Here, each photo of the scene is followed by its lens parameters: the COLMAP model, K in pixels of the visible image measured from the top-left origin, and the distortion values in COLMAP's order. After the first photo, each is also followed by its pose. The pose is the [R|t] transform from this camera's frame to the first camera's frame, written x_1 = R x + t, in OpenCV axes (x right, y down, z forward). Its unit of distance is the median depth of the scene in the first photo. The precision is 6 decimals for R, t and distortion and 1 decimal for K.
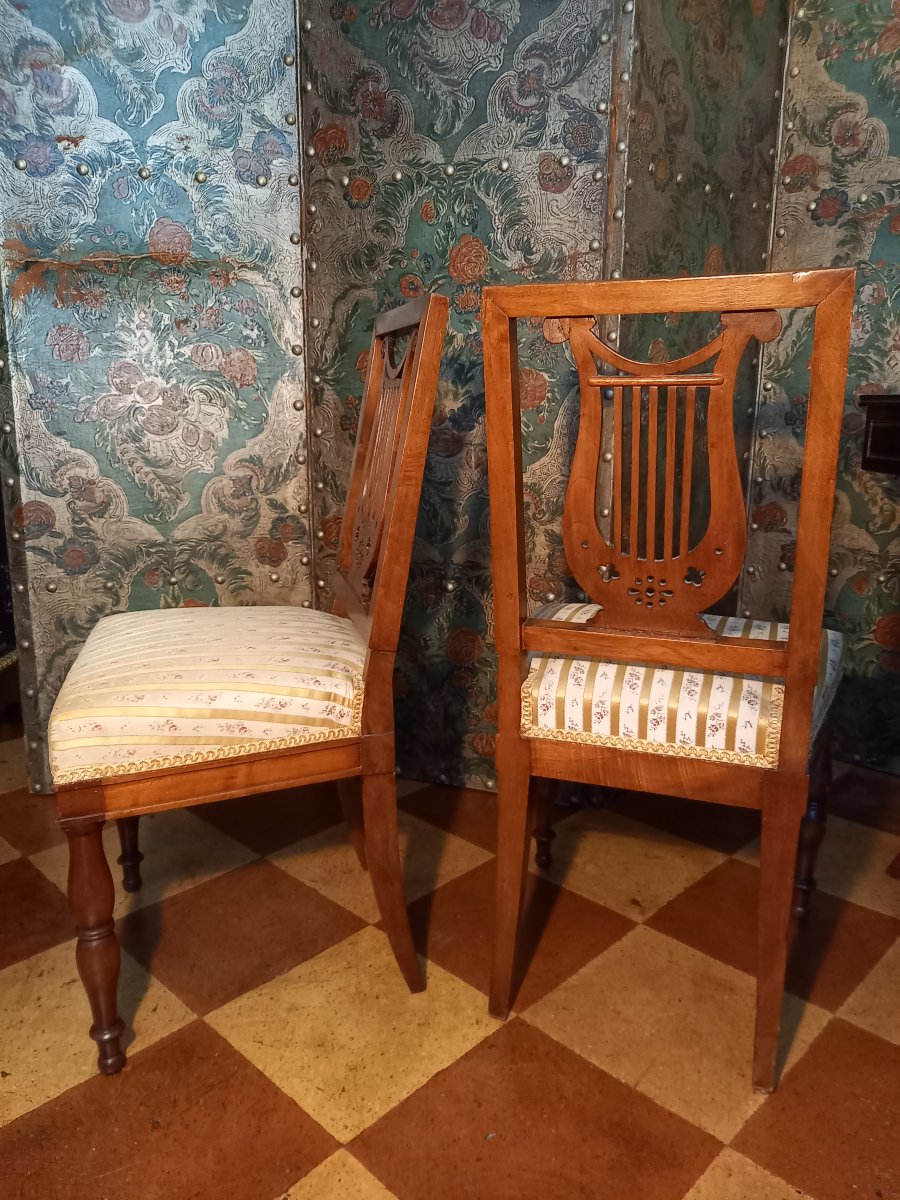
lens RADIAL K [[871.9, 0, 442.0], [0, 871.9, 592.8], [0, 0, 1]] dist [0.039253, -0.044173]
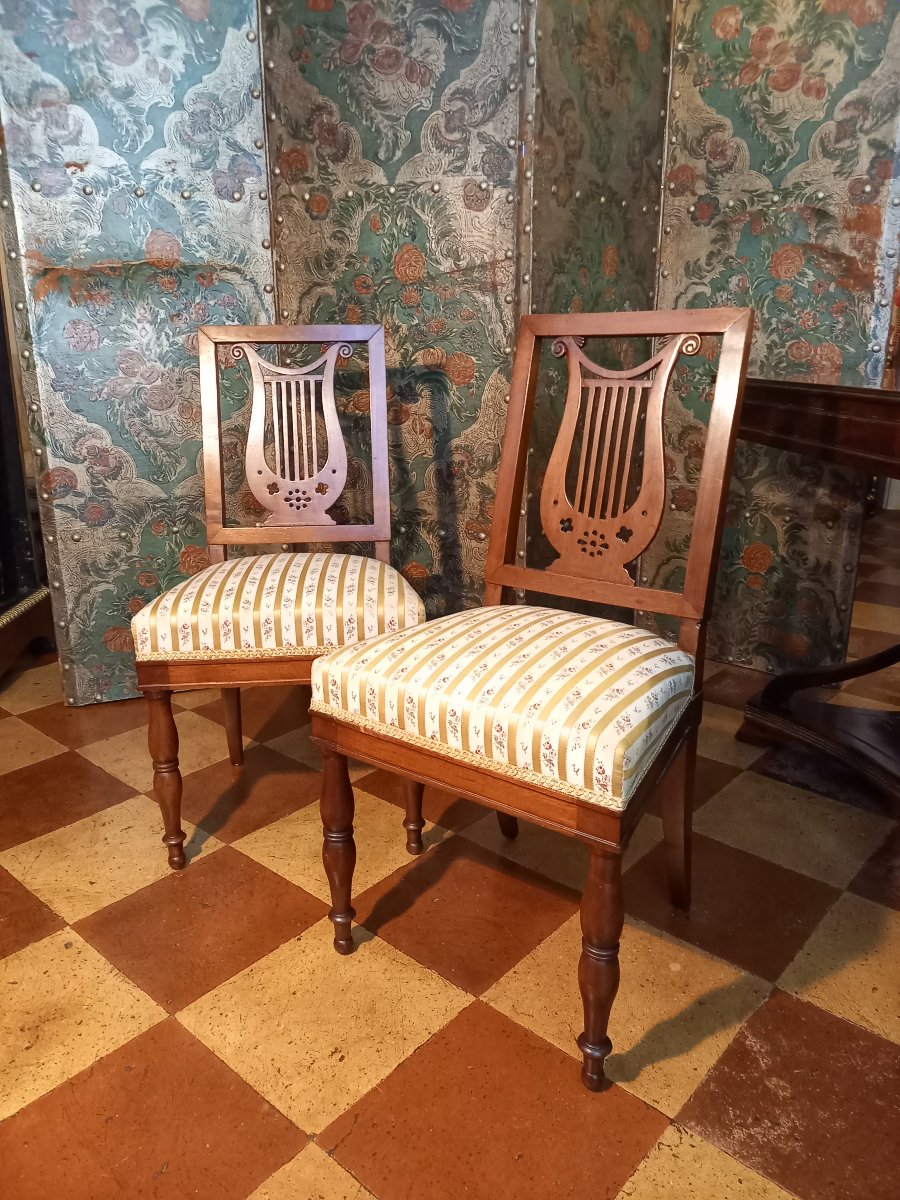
lens RADIAL K [[866.9, 0, 443.6], [0, 866.9, 591.9], [0, 0, 1]] dist [0.049867, -0.054573]
pose [[0.998562, -0.026975, 0.046320, 0.008591], [0.023984, 0.997665, 0.063955, 0.003814], [-0.047937, -0.062753, 0.996877, -0.252366]]
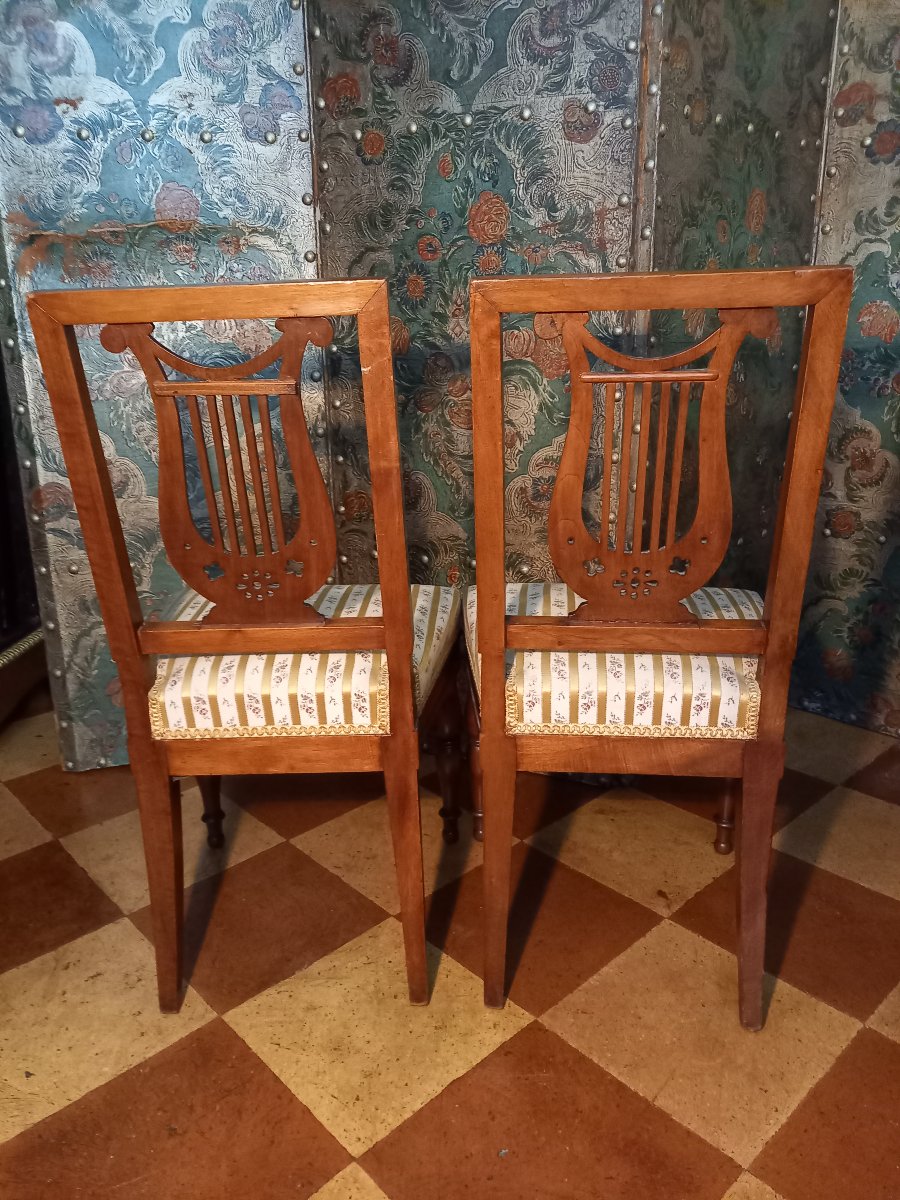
lens RADIAL K [[866.0, 0, 443.5], [0, 866.0, 591.4], [0, 0, 1]] dist [0.035893, -0.037831]
pose [[0.998554, -0.008777, -0.053042, 0.026863], [0.012797, 0.997031, 0.075934, -0.052134], [0.052218, -0.076503, 0.995701, 0.037869]]
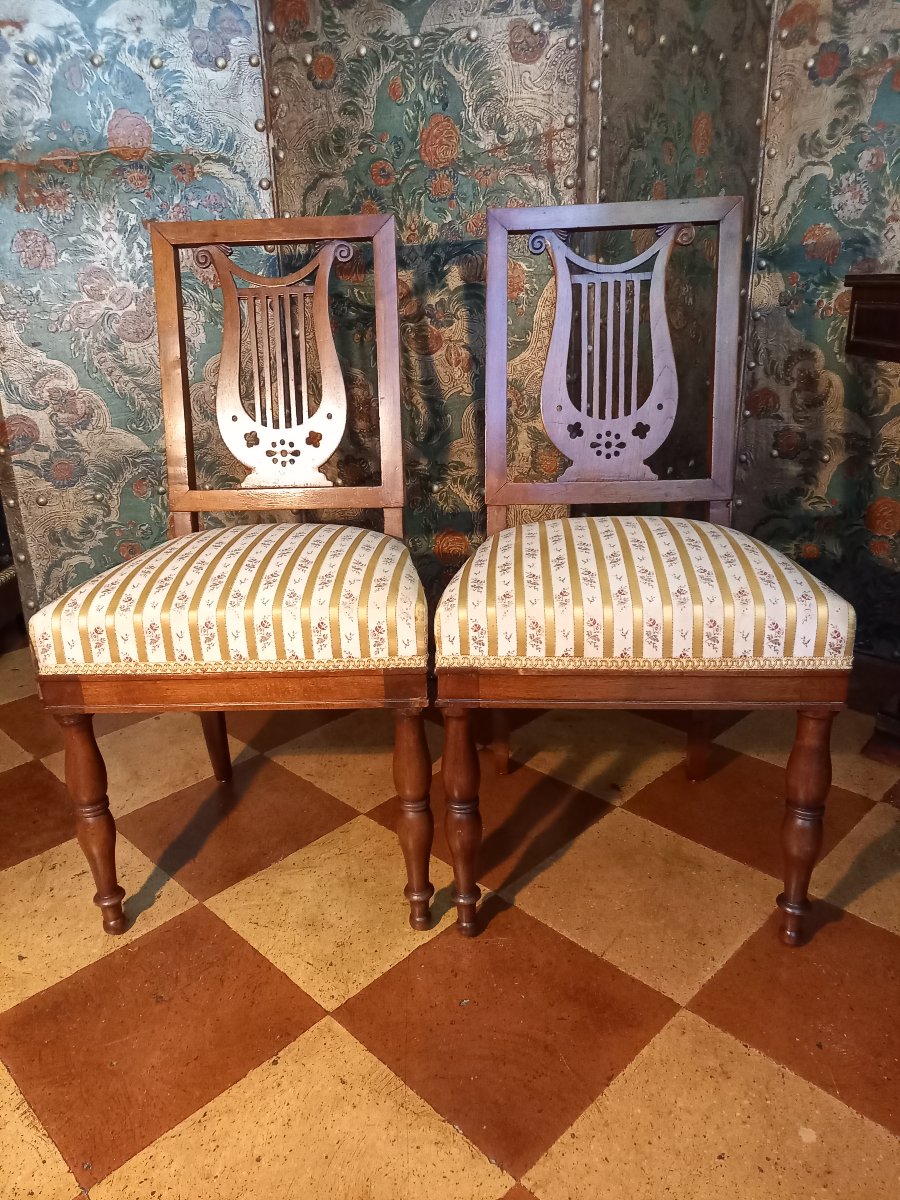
lens RADIAL K [[866.9, 0, 443.6], [0, 866.9, 591.9], [0, 0, 1]] dist [0.049867, -0.054573]
pose [[0.999225, -0.030535, -0.024828, 0.041894], [0.033381, 0.991753, 0.123743, -0.011747], [0.020845, -0.124476, 0.992004, -0.005569]]
